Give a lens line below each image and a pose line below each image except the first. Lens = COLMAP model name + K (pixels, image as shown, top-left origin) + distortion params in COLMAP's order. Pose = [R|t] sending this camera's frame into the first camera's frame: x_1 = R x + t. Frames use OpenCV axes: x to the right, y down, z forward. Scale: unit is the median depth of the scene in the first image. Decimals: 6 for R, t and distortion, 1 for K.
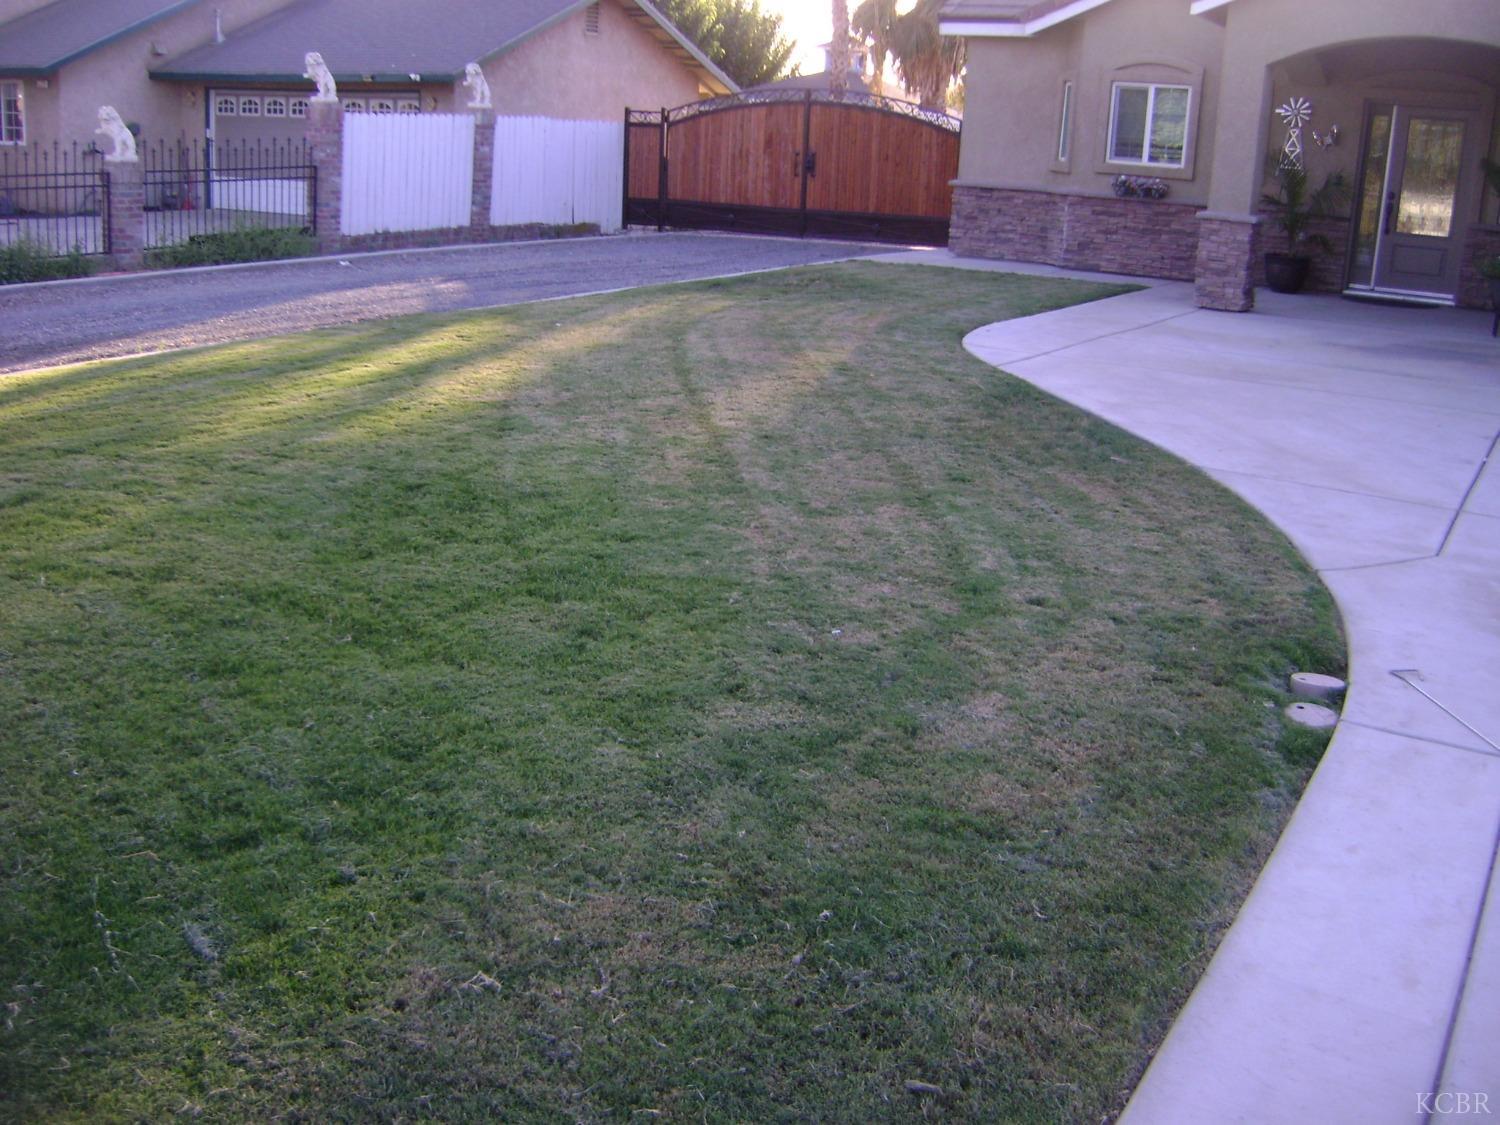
lens RADIAL K [[1545.7, 0, 756.3], [0, 1545.7, 560.4], [0, 0, 1]] dist [-0.106755, 0.000000]
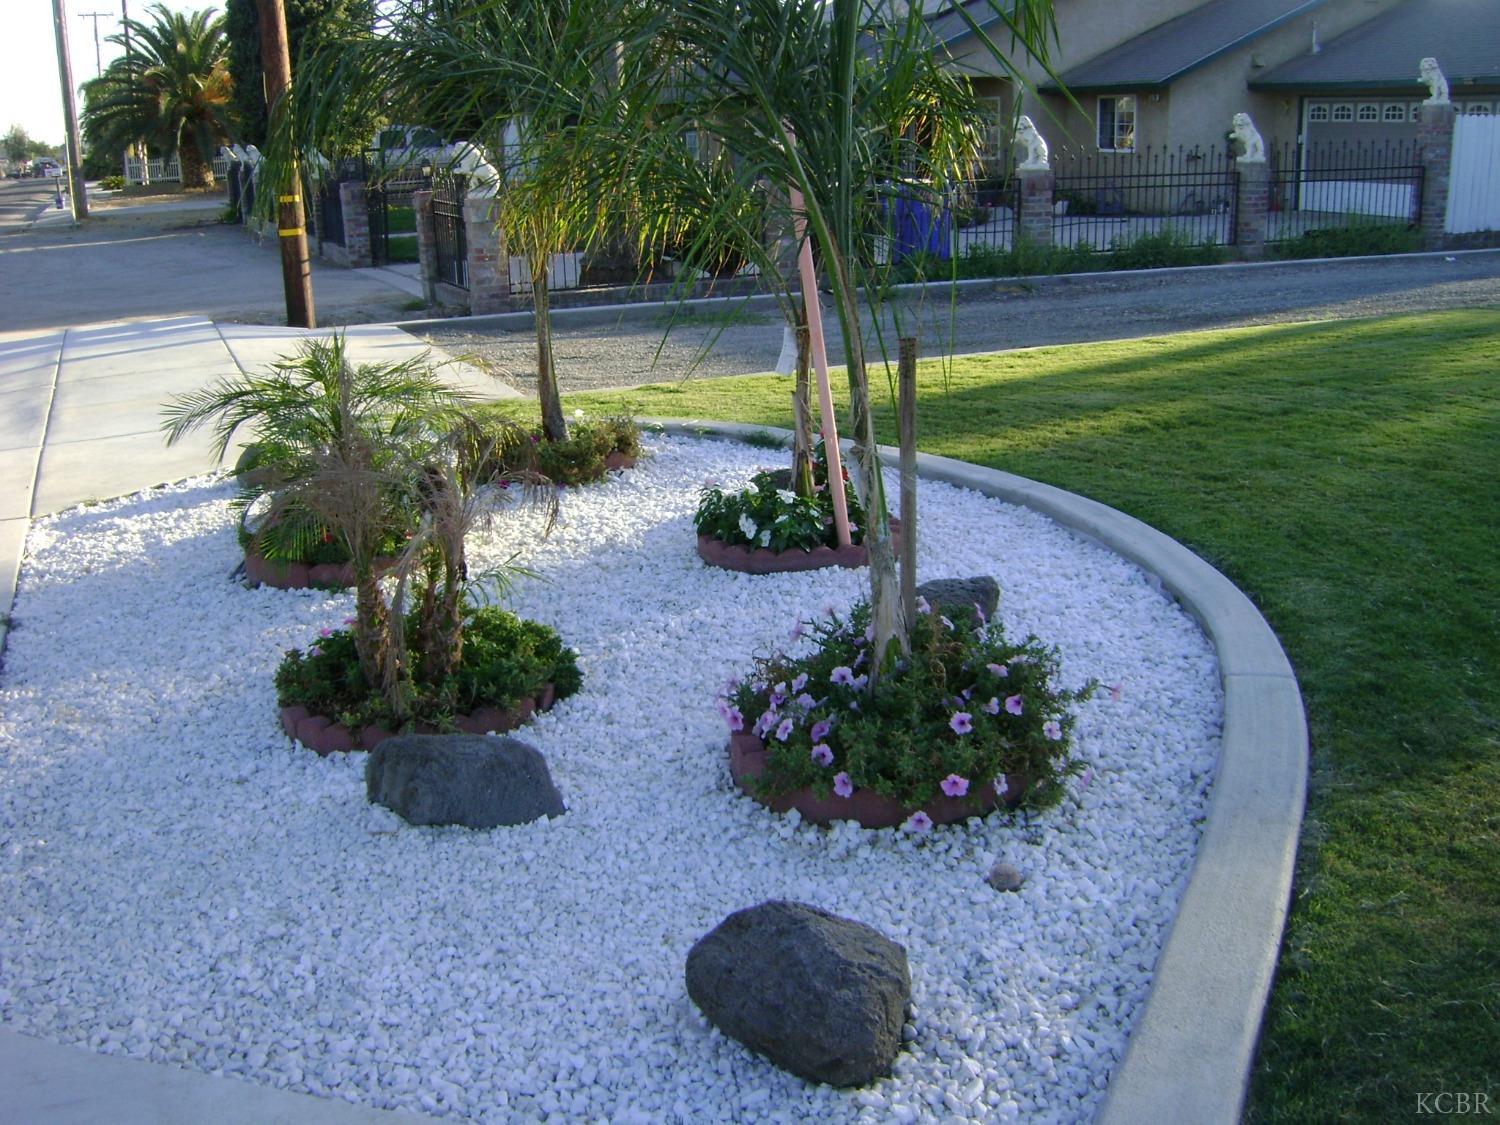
lens RADIAL K [[1545.7, 0, 743.3], [0, 1545.7, 558.5], [0, 0, 1]] dist [-0.106755, 0.000000]
pose [[0.798015, 0.101707, -0.593993, -0.024014], [-0.106747, 0.993926, 0.026774, 0.030044], [0.593108, 0.042041, 0.804024, -0.092370]]
